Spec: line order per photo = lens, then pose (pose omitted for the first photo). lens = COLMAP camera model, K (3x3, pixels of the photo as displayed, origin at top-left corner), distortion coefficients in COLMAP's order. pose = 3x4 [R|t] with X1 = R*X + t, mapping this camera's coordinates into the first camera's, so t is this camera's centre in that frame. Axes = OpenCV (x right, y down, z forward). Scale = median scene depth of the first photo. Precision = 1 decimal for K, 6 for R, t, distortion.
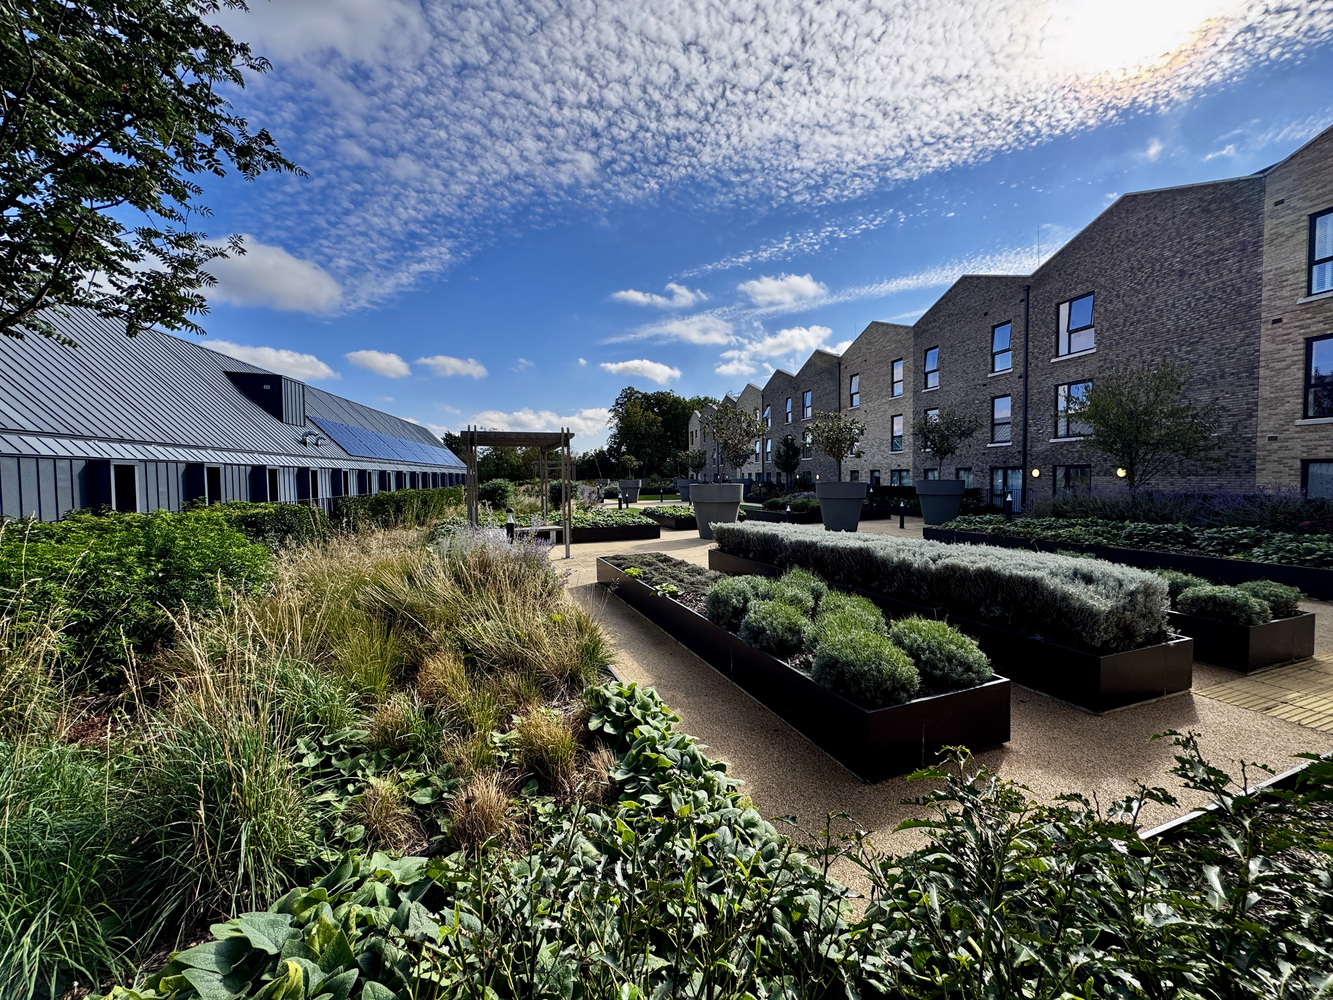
lens RADIAL K [[537.8, 0, 659.6], [0, 537.8, 501.8], [0, 0, 1]] dist [-0.002442, 0.001376]
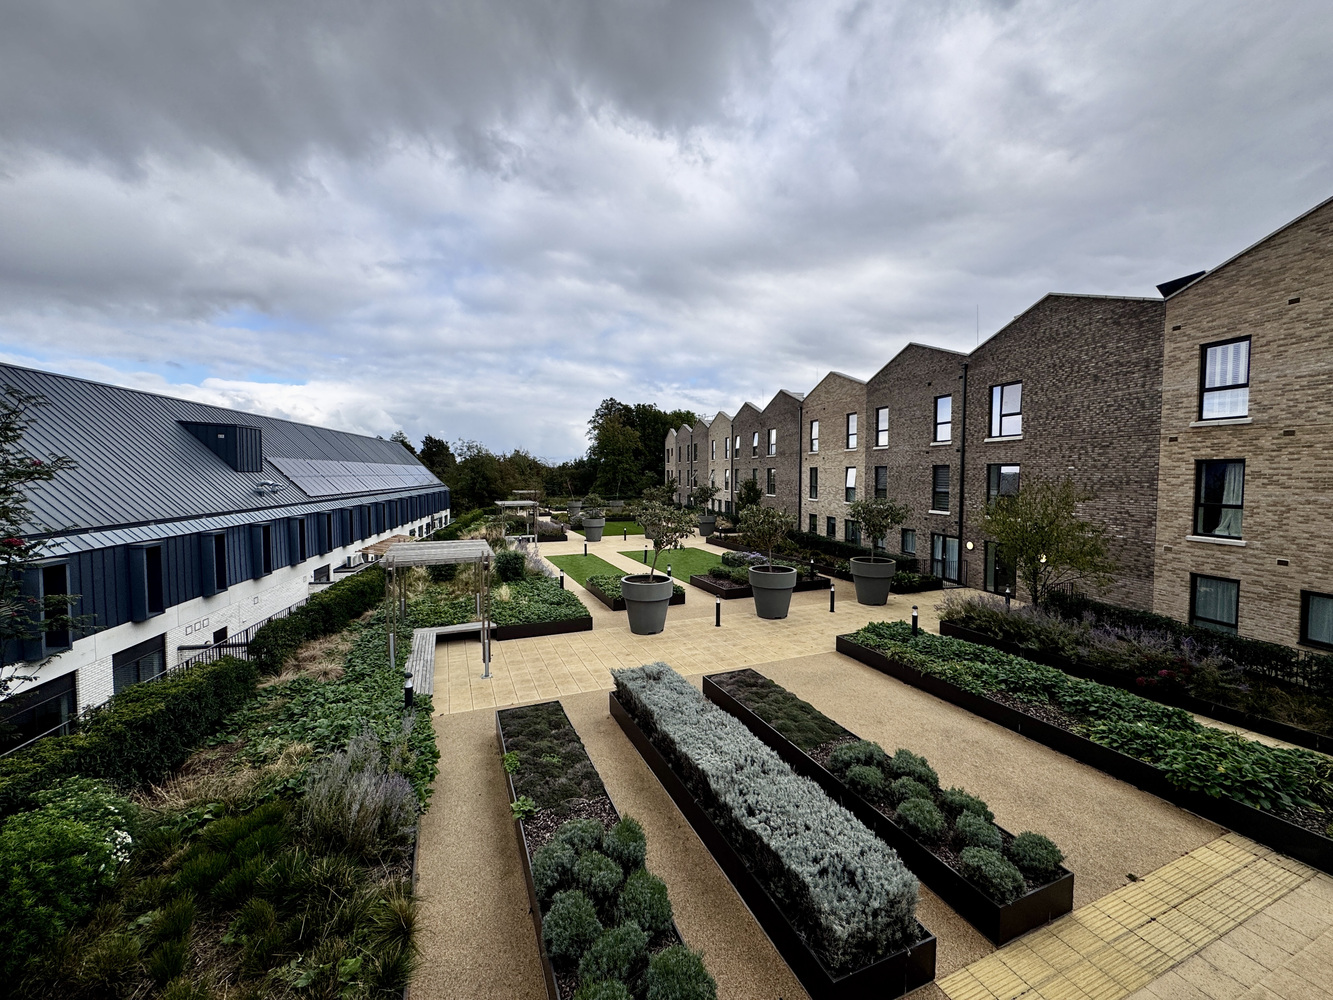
lens RADIAL K [[537.8, 0, 666.5], [0, 537.8, 493.6], [0, 0, 1]] dist [-0.002442, 0.001376]
pose [[0.999559, 0.010451, 0.027809, 0.085903], [-0.010694, 0.999906, 0.008594, -0.162919], [-0.027717, -0.008888, 0.999576, -0.024138]]
